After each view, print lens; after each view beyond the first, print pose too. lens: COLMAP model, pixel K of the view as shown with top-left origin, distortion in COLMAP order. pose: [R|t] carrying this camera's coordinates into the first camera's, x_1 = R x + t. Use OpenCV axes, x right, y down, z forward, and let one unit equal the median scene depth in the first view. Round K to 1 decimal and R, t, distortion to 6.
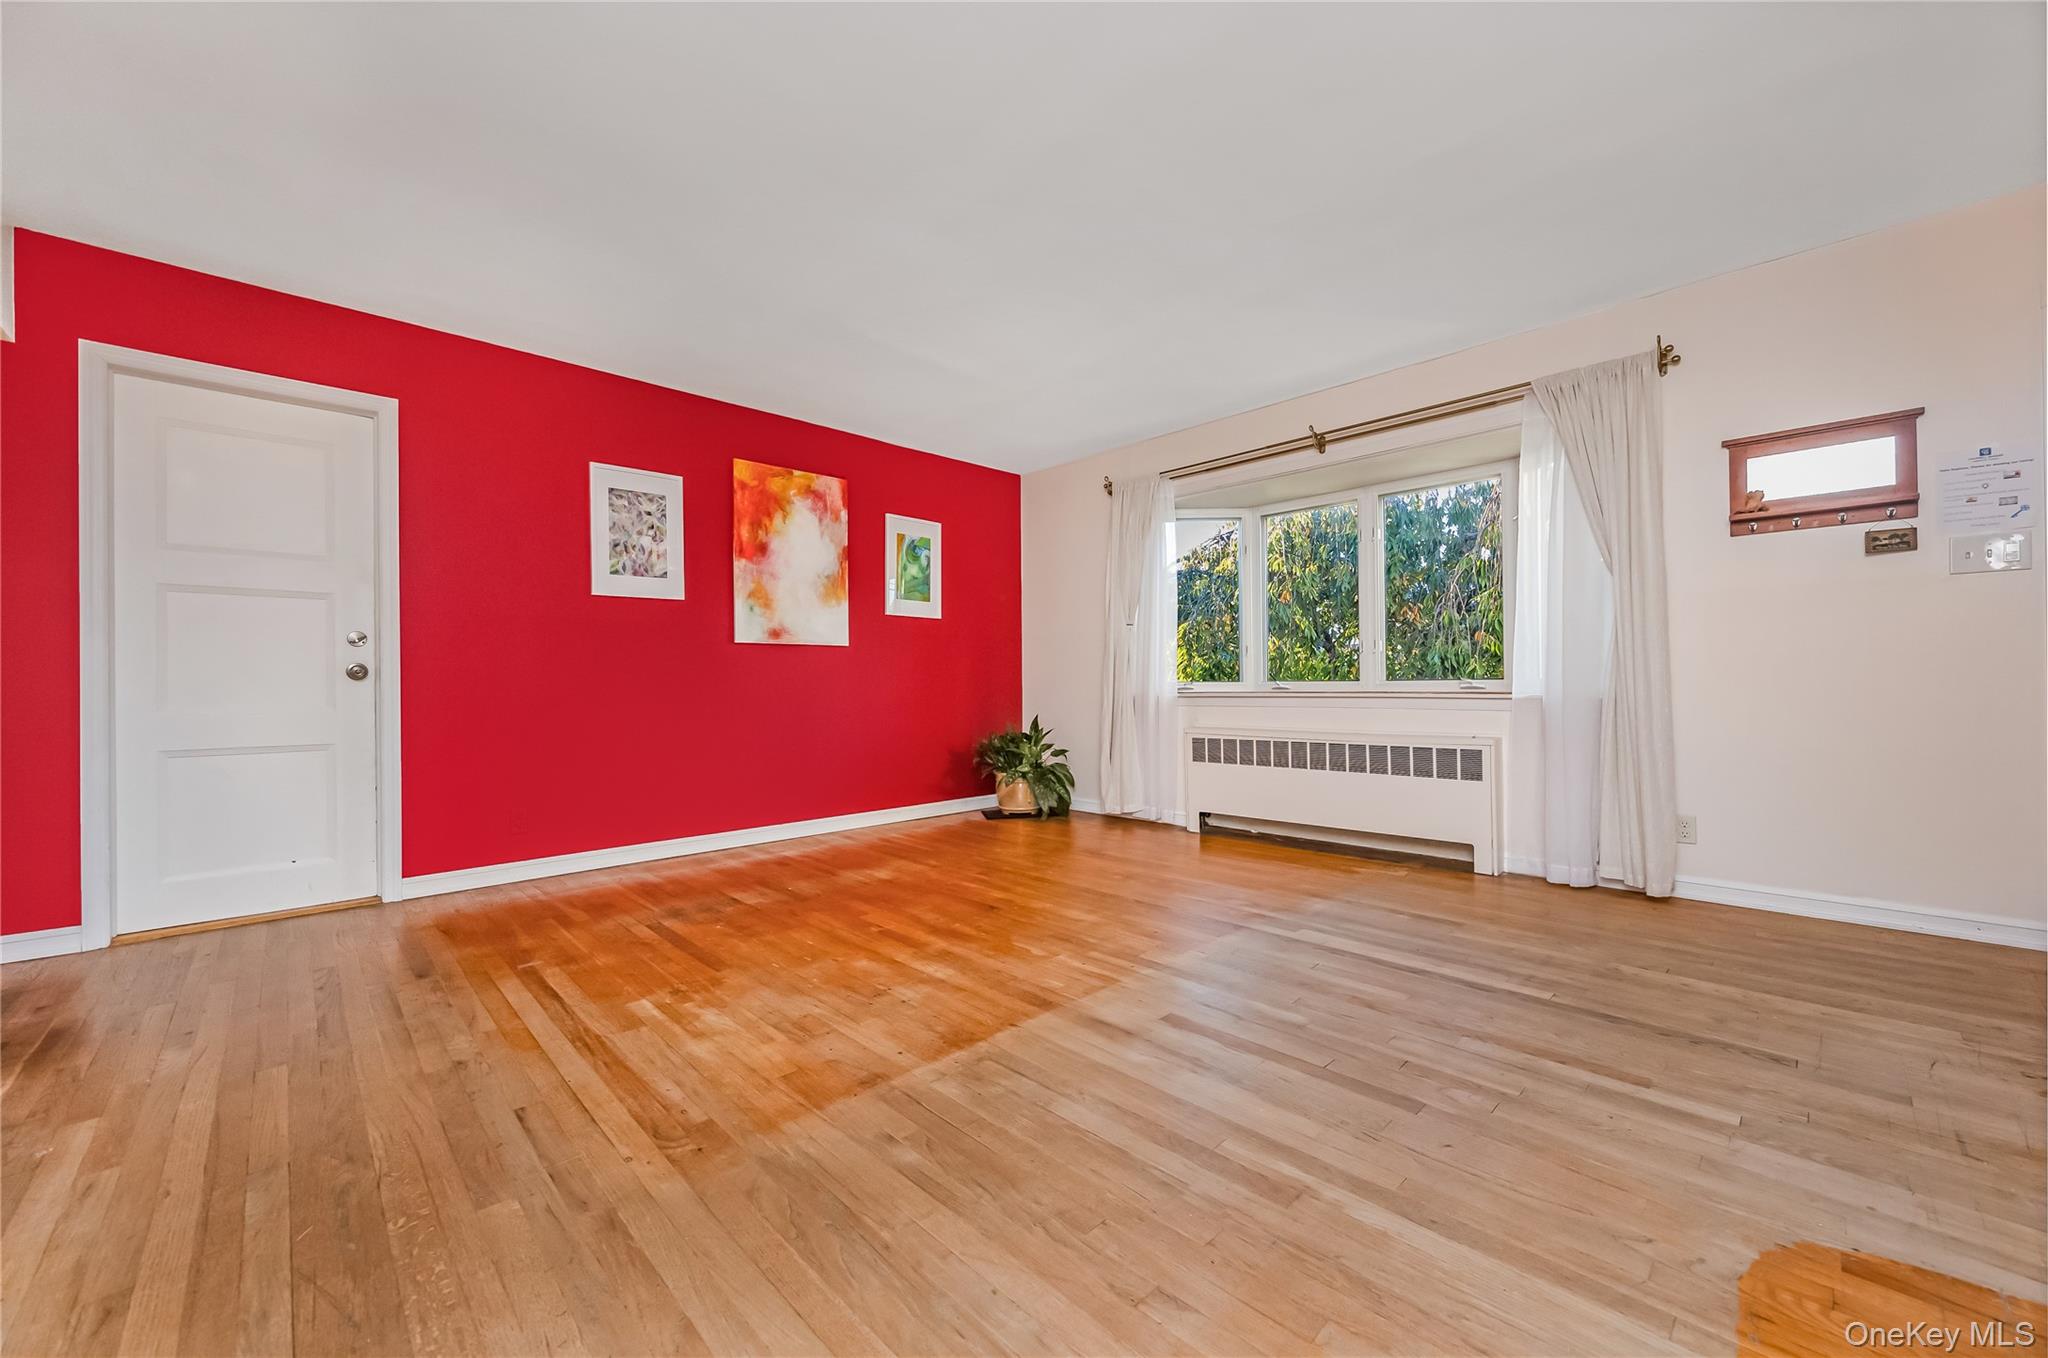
lens RADIAL K [[811.1, 0, 1018.5], [0, 811.1, 693.1], [0, 0, 1]] dist [-0.003692, 0.000189]
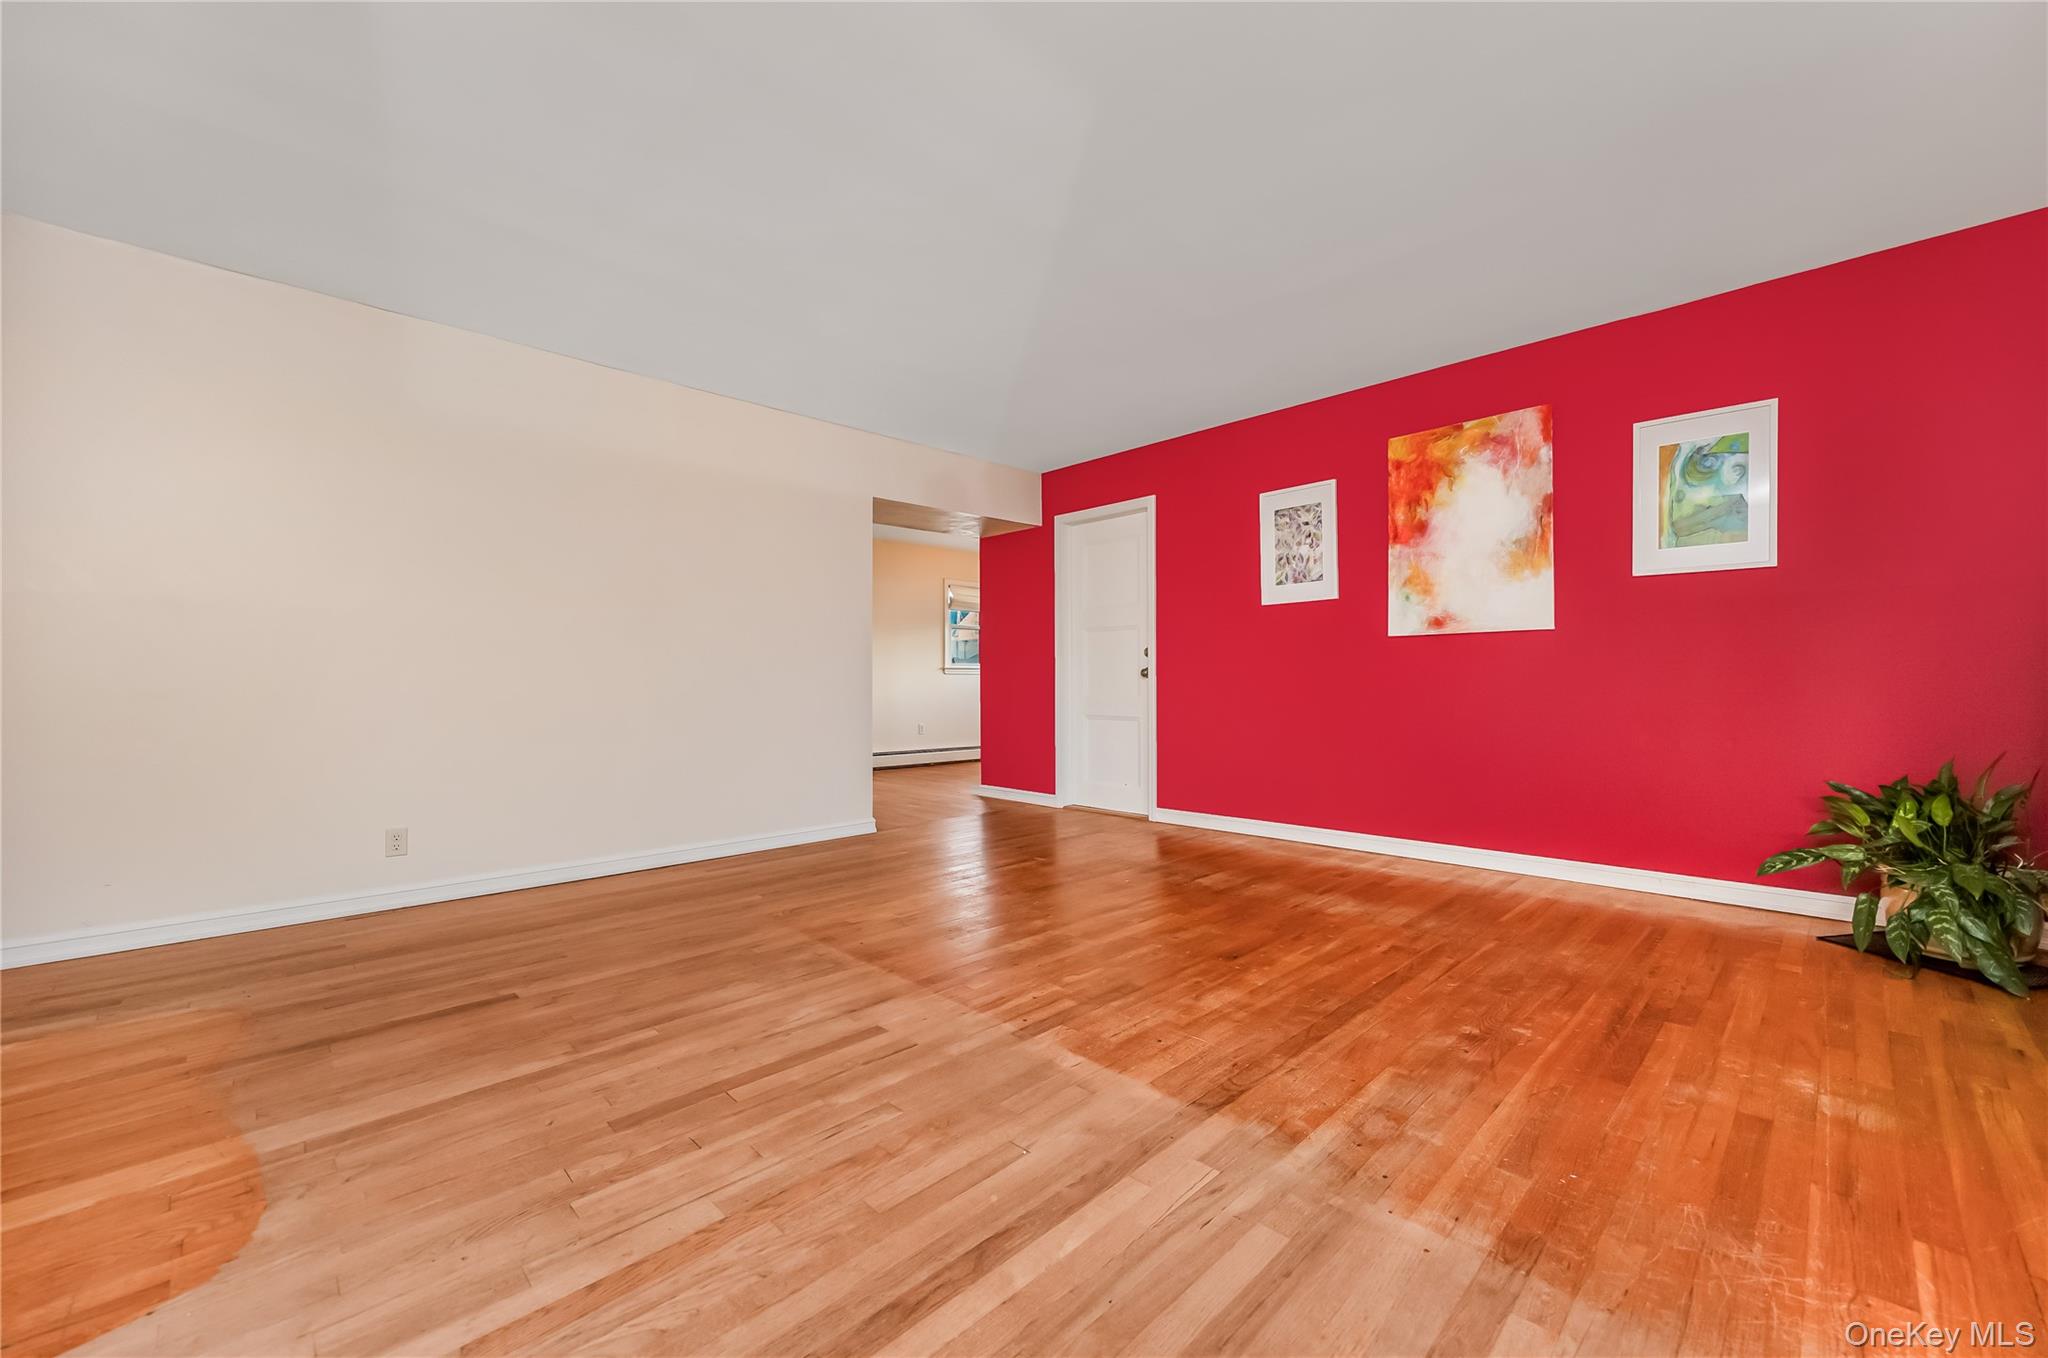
lens RADIAL K [[790.6, 0, 1026.7], [0, 790.6, 687.2], [0, 0, 1]] dist [-0.008541, -0.000110]
pose [[-0.003969, 0.011845, -0.999922, 0.724568], [-0.007517, 0.999901, 0.011875, -0.014750], [0.999964, 0.007564, -0.003879, 0.757250]]
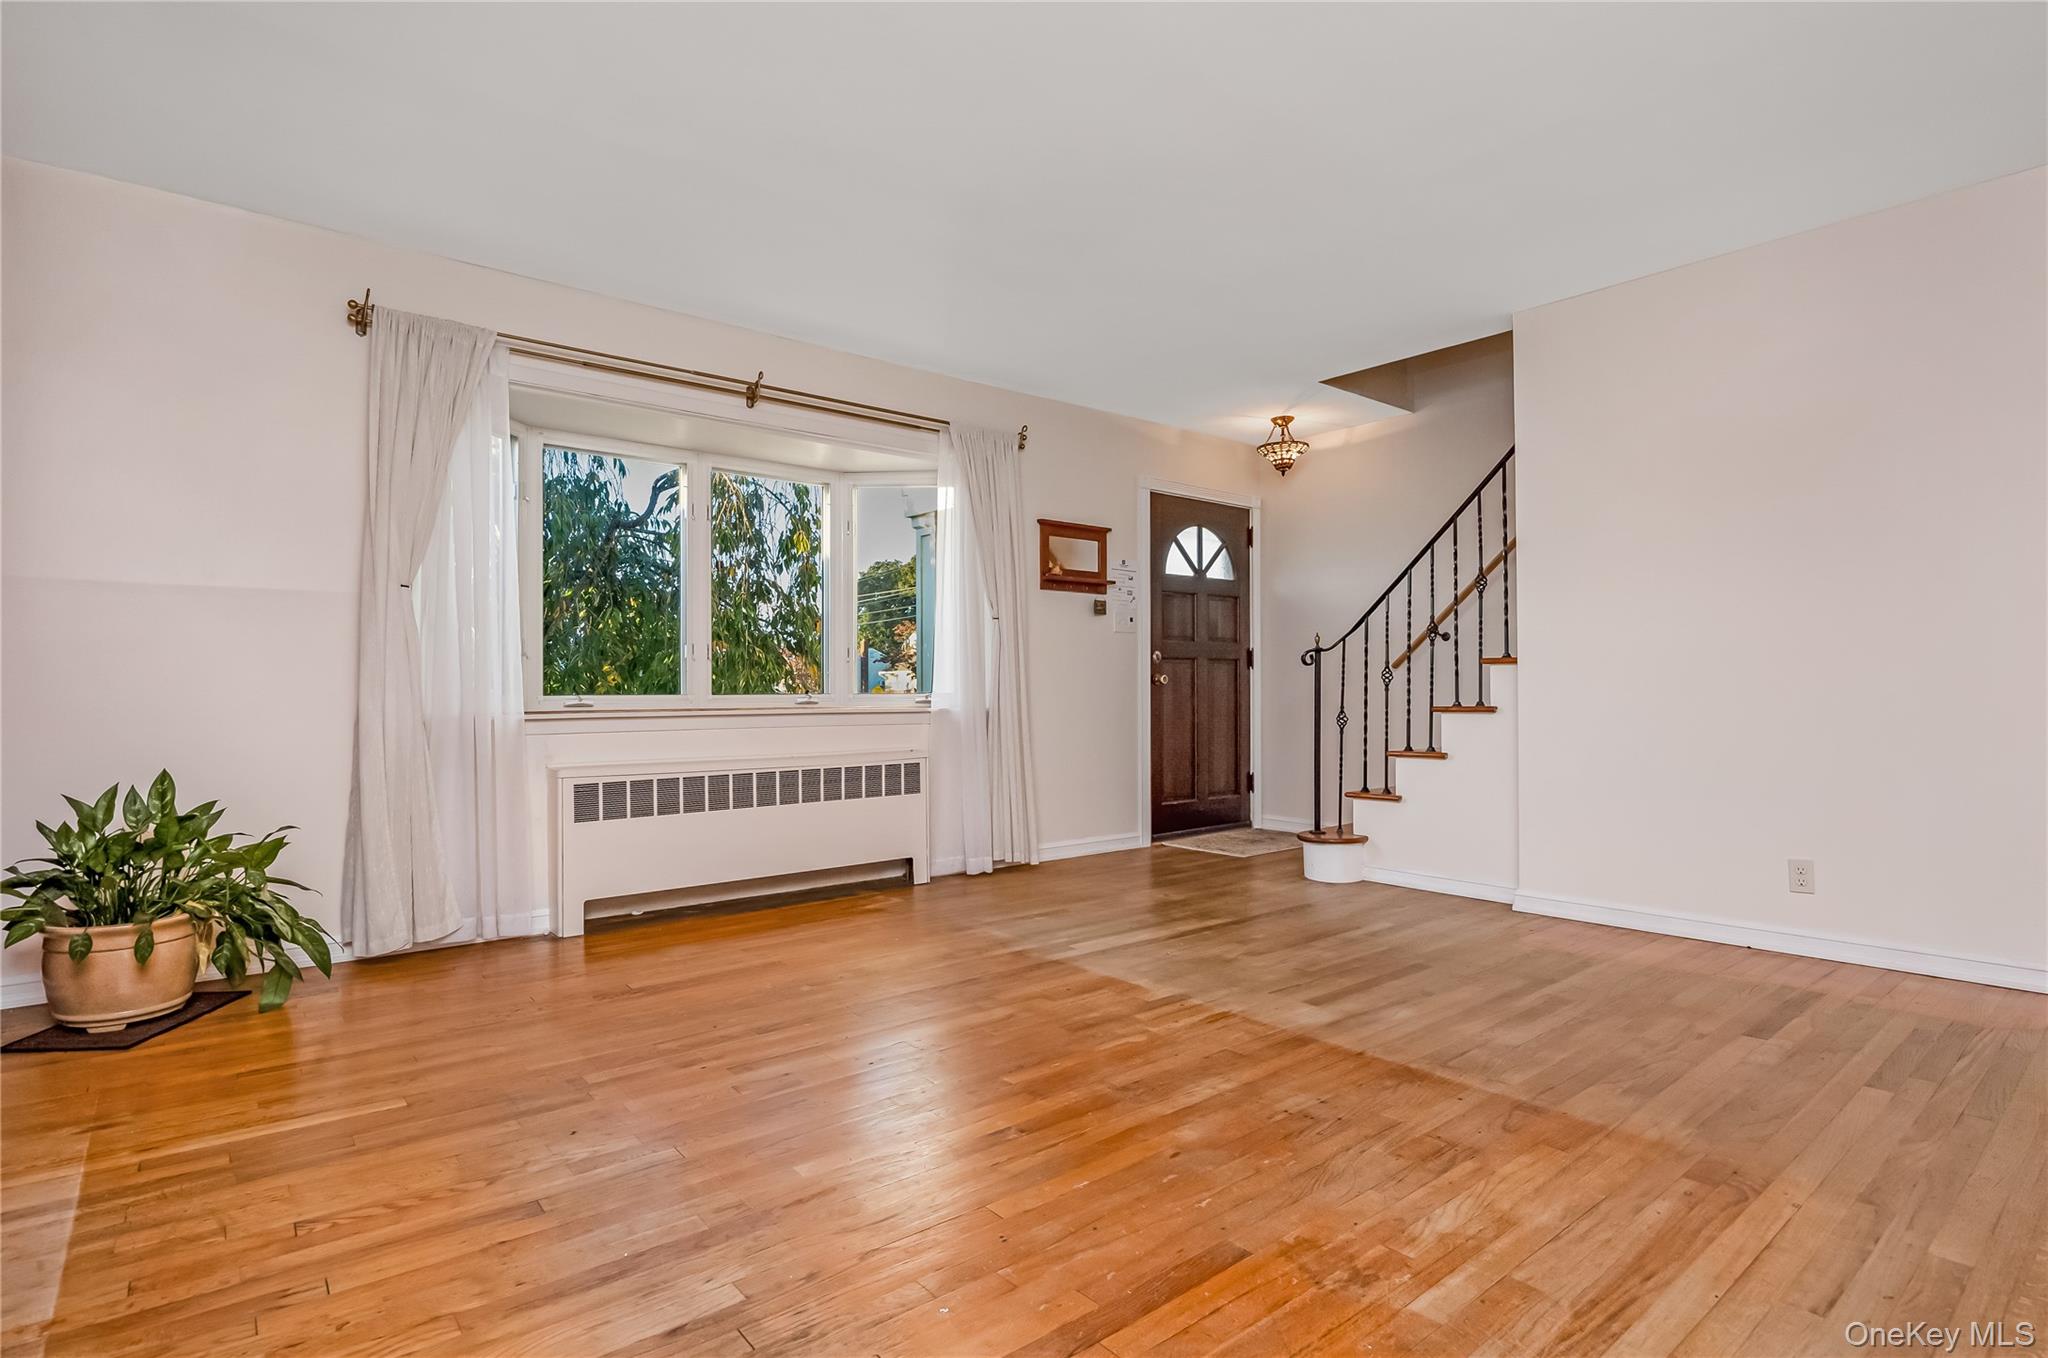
lens RADIAL K [[1019.5, 0, 1081.4], [0, 1019.5, 690.2], [0, 0, 1]] dist [0.001753, 0.000522]
pose [[0.027942, 0.009143, 0.999568, -0.769065], [0.013428, 0.999865, -0.009521, -0.006904], [-0.999519, 0.013688, 0.027815, 0.813946]]
